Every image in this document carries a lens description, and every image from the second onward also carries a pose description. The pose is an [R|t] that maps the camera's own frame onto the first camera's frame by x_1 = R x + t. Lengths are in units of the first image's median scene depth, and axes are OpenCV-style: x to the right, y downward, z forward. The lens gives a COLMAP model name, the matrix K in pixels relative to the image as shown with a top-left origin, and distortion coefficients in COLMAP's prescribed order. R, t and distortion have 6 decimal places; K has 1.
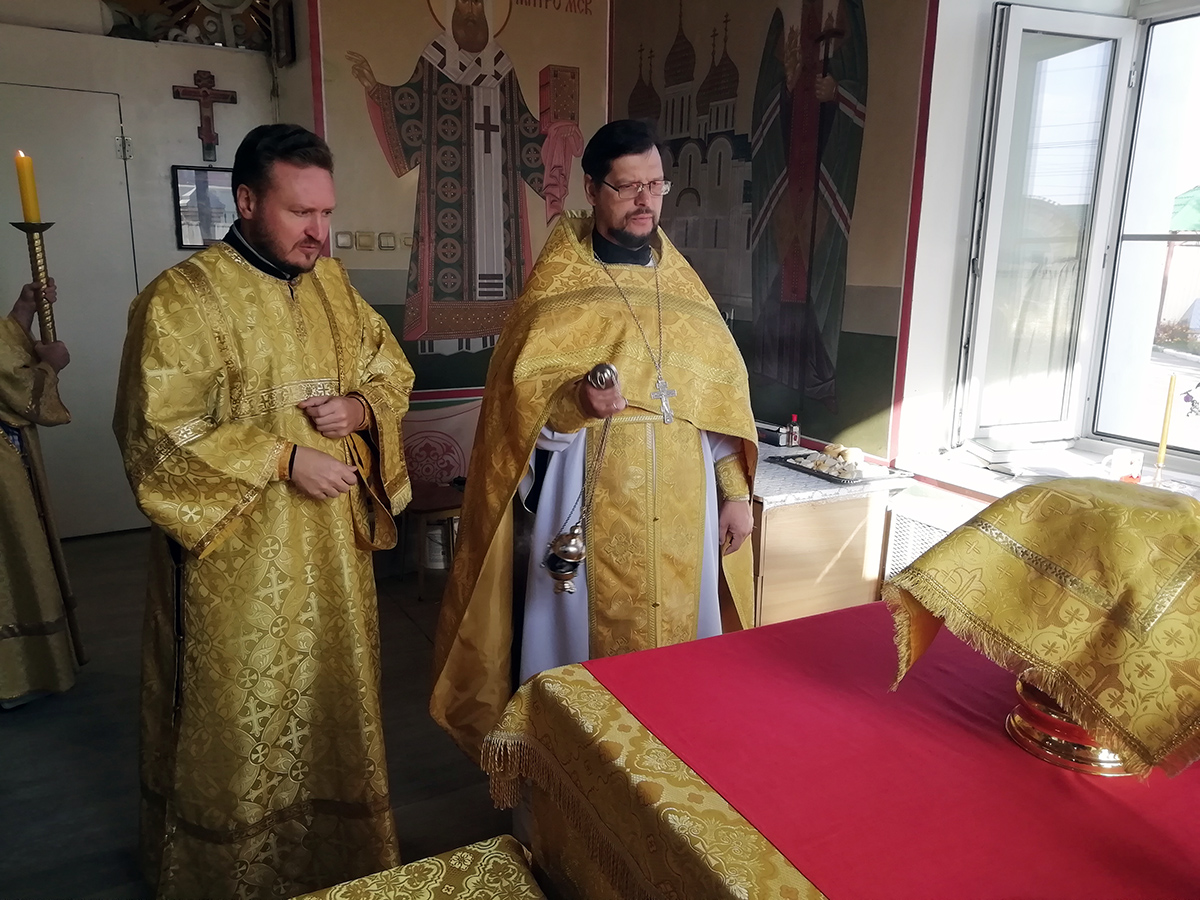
lens RADIAL K [[914.2, 0, 599.5], [0, 914.2, 445.5], [0, 0, 1]] dist [0.026109, -0.002856]
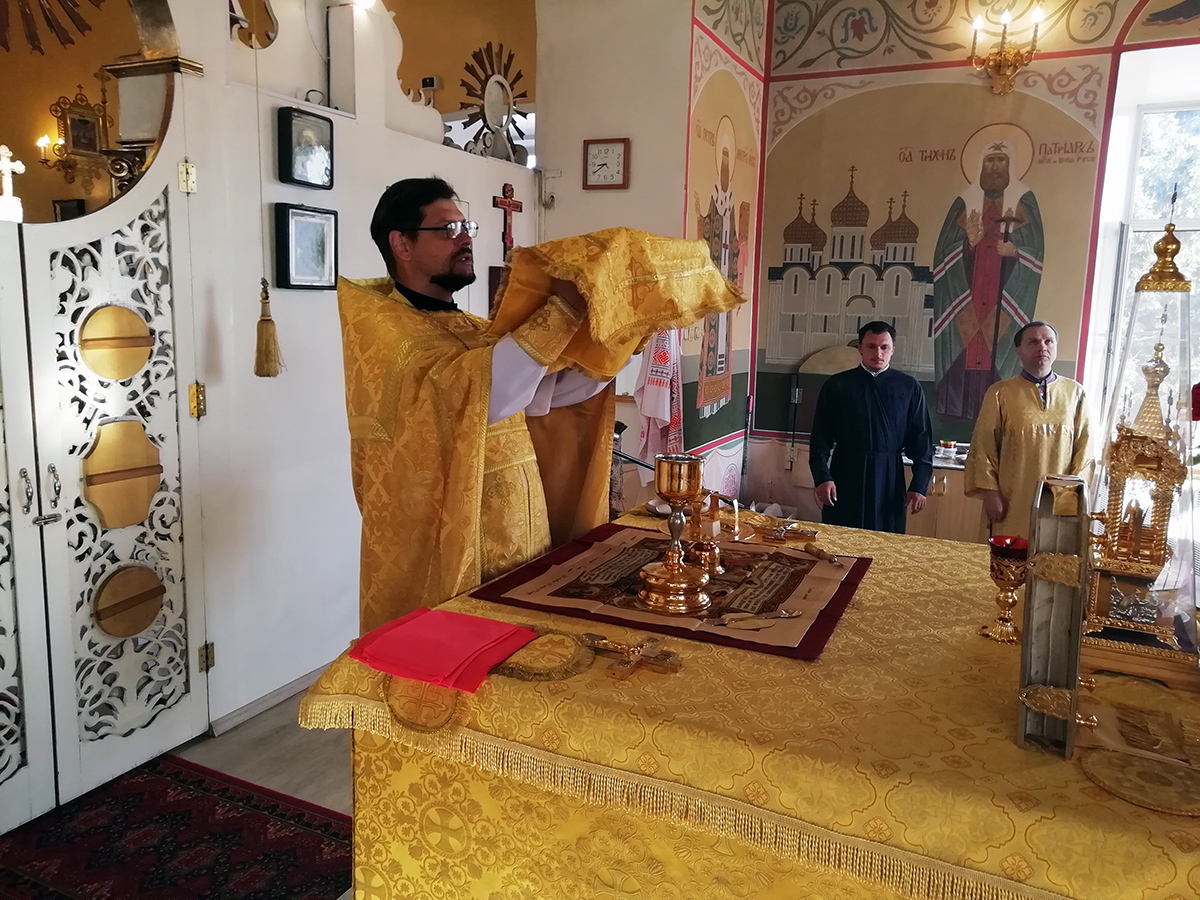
lens RADIAL K [[914.2, 0, 599.5], [0, 914.2, 445.5], [0, 0, 1]] dist [0.026109, -0.002856]
pose [[0.796585, -0.090416, 0.597726, -1.294450], [0.116411, 0.993189, -0.004905, -0.086537], [-0.593212, 0.073489, 0.801685, 0.071246]]
